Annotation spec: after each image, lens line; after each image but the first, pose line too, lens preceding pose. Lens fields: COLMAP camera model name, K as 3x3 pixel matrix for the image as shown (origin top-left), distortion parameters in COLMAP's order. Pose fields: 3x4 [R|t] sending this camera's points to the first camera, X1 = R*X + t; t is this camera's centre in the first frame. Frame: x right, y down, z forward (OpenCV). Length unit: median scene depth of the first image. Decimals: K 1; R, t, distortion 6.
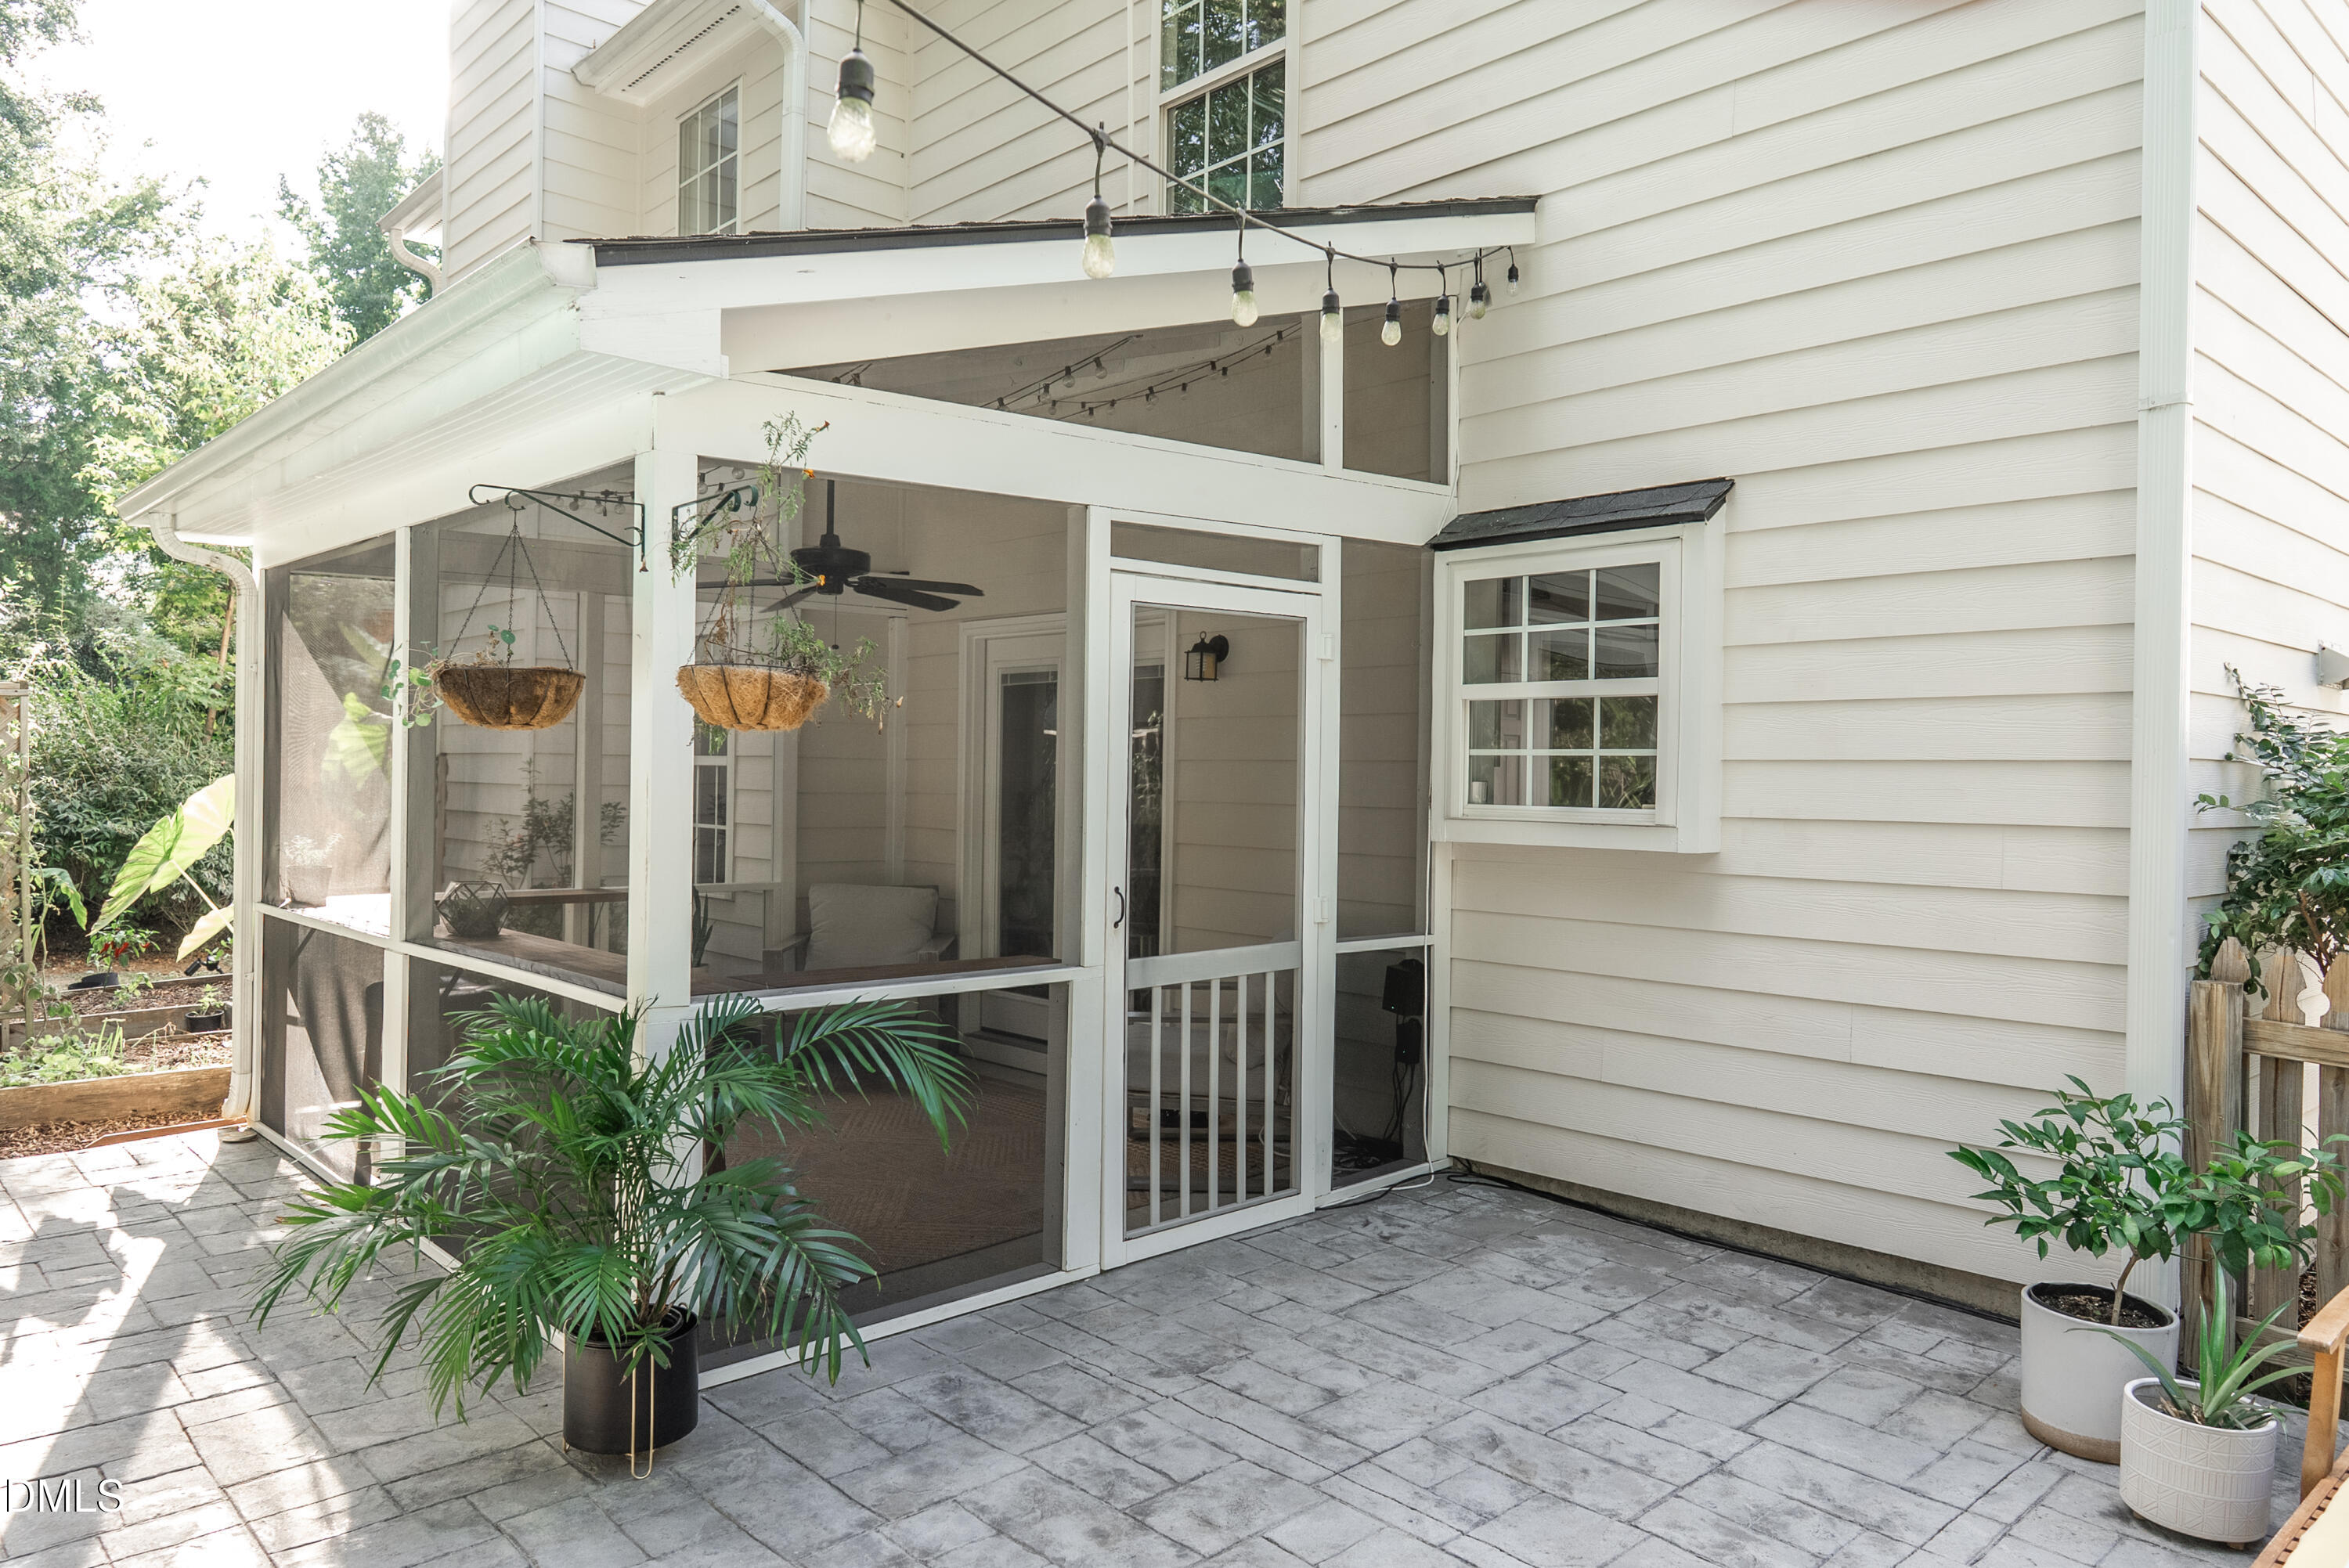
lens RADIAL K [[1592.2, 0, 1175.2], [0, 1592.2, 775.2], [0, 0, 1]] dist [0.022382, 0.000765]
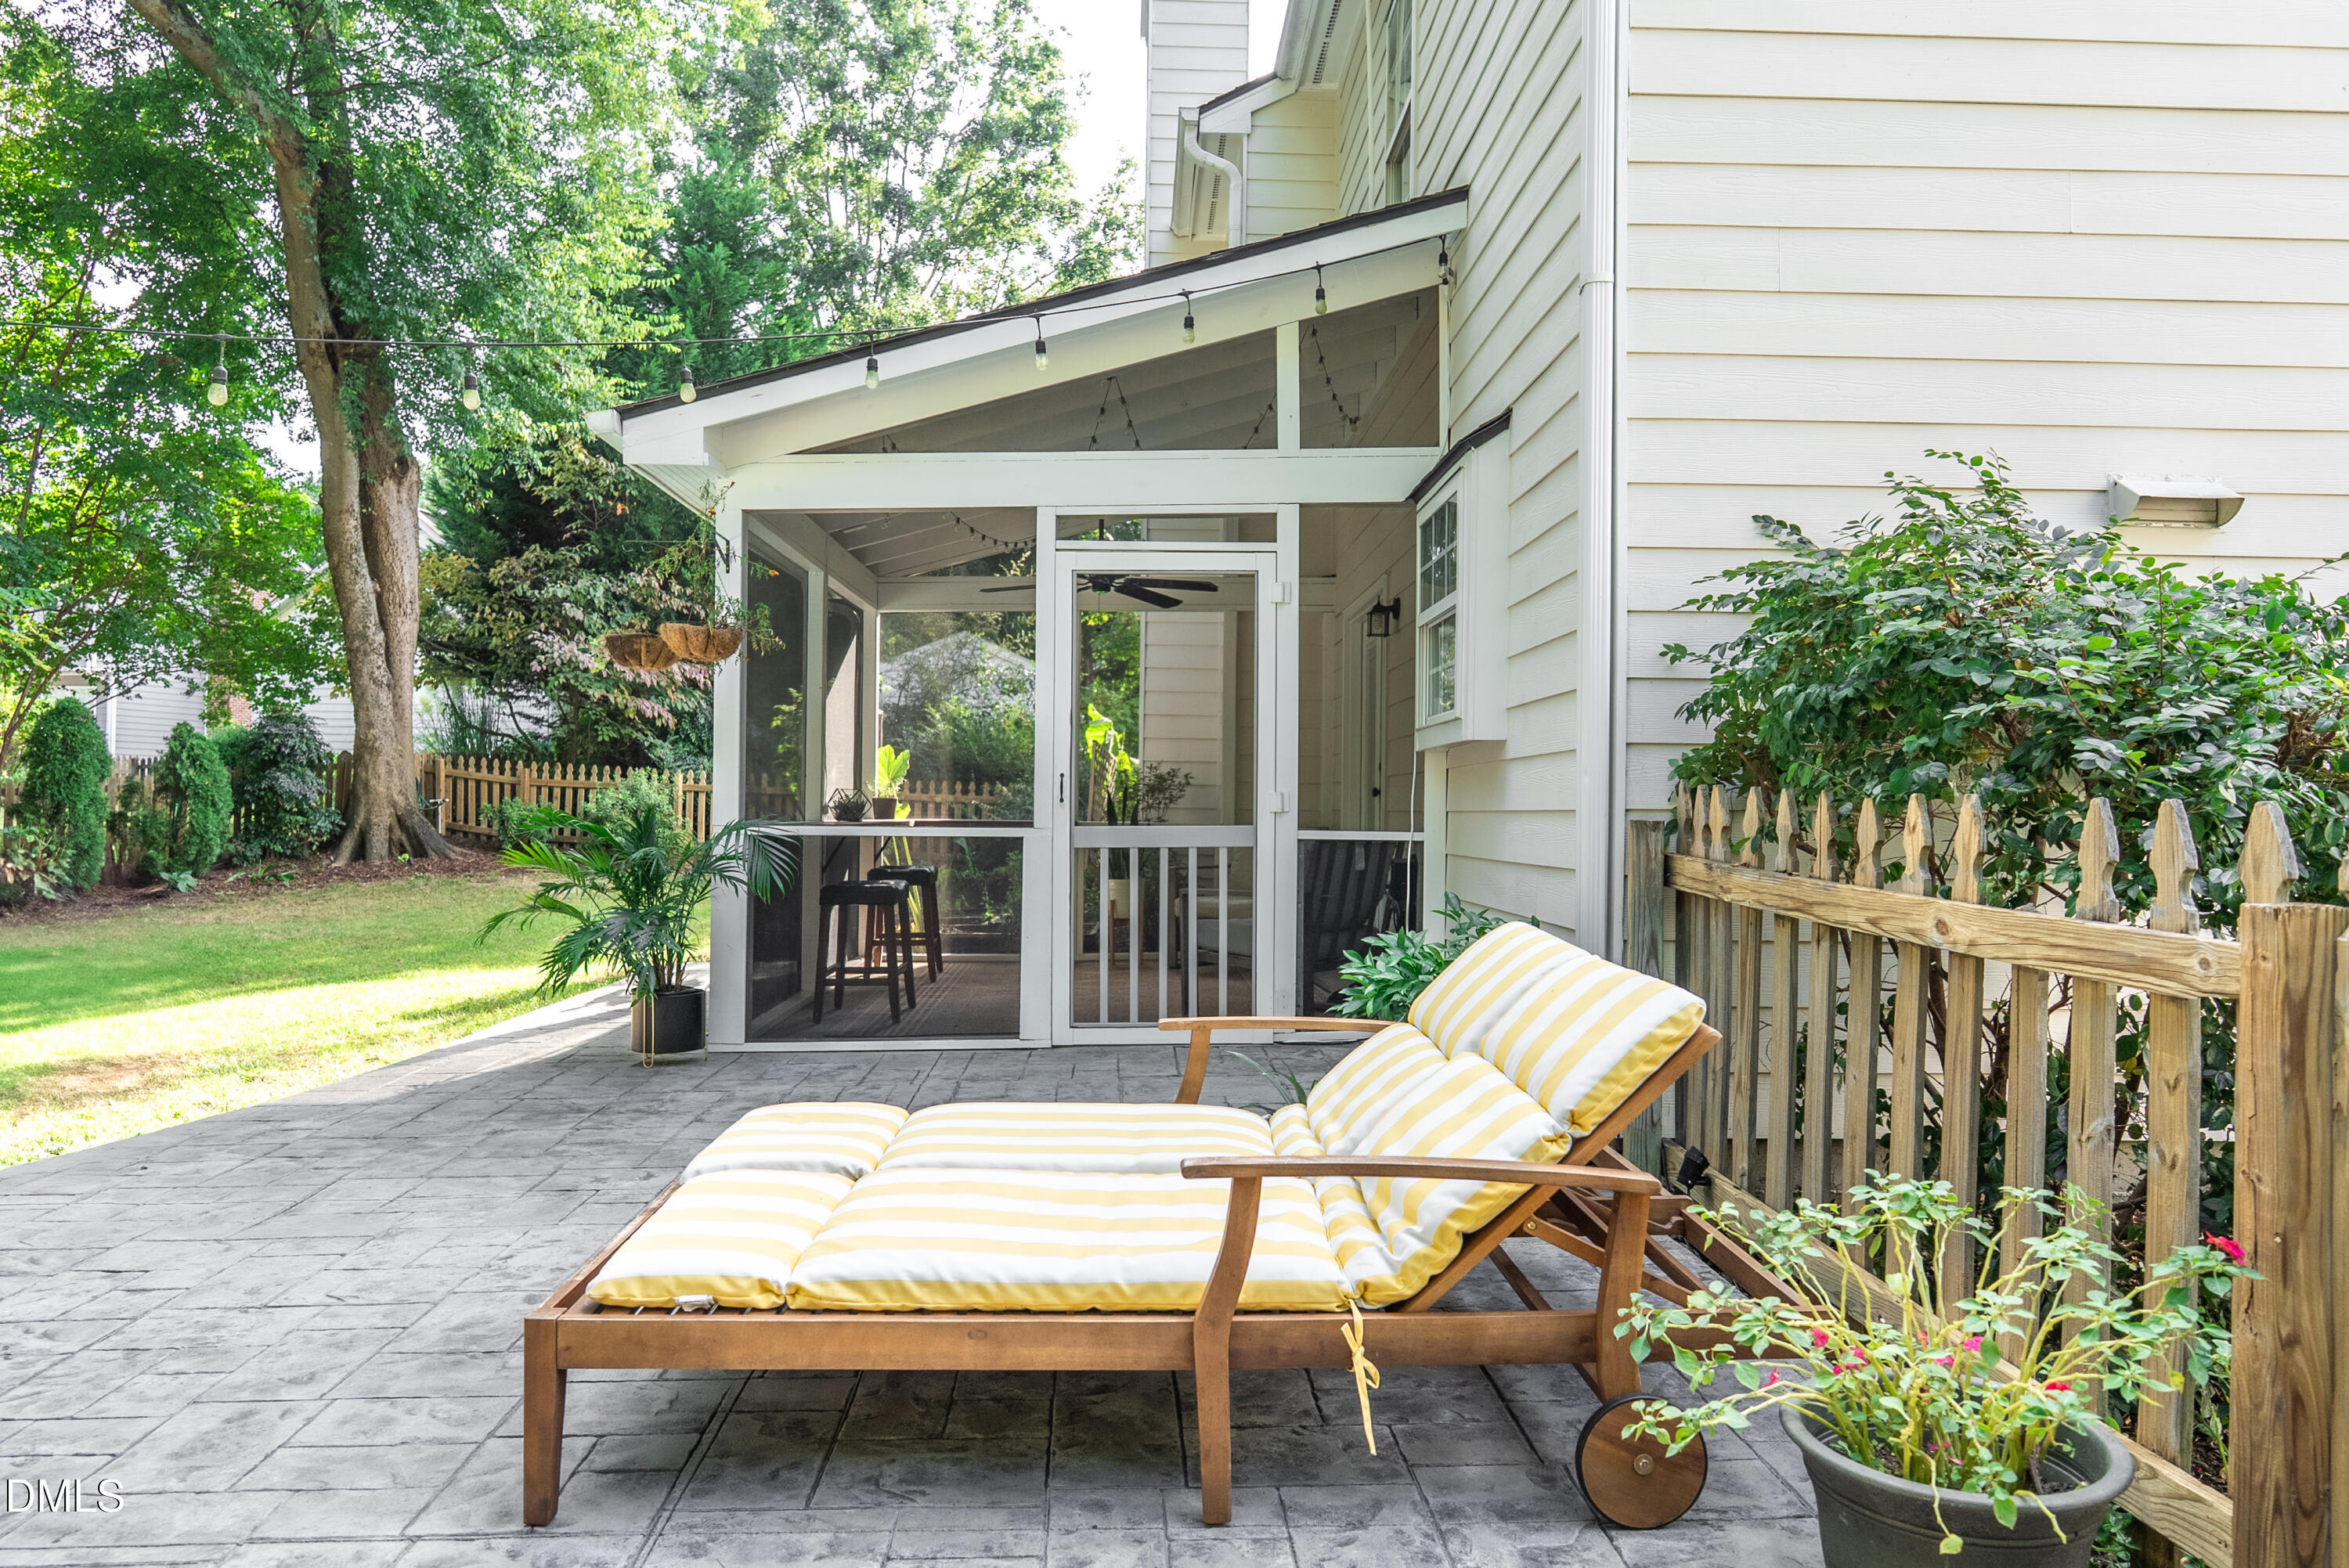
lens RADIAL K [[1592.2, 0, 1181.0], [0, 1592.2, 796.9], [0, 0, 1]] dist [0.022382, 0.000765]
pose [[0.759198, -0.013260, -0.650725, 0.862148], [0.001026, 0.999816, -0.019177, 0.105611], [0.650859, 0.013892, 0.759071, -0.000740]]
